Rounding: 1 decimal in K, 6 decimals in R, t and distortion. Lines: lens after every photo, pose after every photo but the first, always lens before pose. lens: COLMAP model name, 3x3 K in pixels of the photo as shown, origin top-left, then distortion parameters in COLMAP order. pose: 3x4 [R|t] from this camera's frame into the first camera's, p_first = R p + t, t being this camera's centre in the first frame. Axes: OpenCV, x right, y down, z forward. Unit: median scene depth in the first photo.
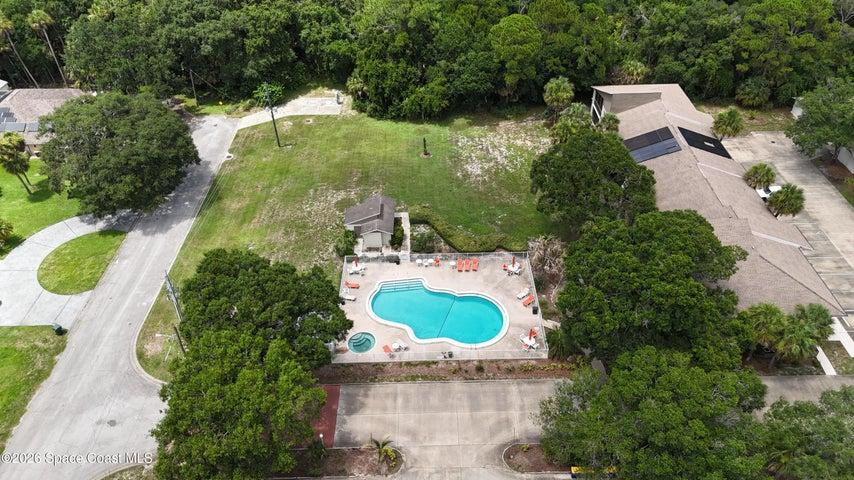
lens RADIAL K [[633.9, 0, 425.6], [0, 633.9, 239.9], [0, 0, 1]] dist [0.052753, -0.029828]
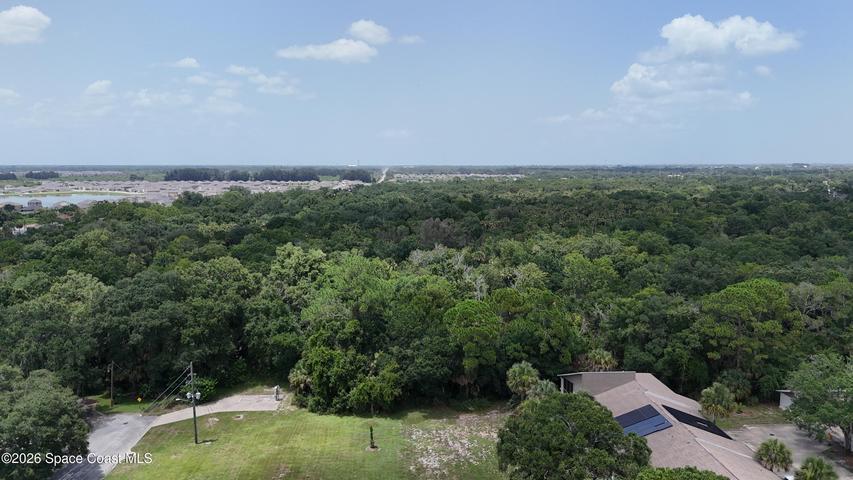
lens RADIAL K [[633.1, 0, 429.0], [0, 633.1, 239.8], [0, 0, 1]] dist [0.052753, -0.029828]
pose [[0.998499, 0.016714, 0.052167, 0.024798], [0.014238, 0.840392, -0.541792, 0.086109], [-0.052896, 0.541721, 0.838892, 0.141869]]
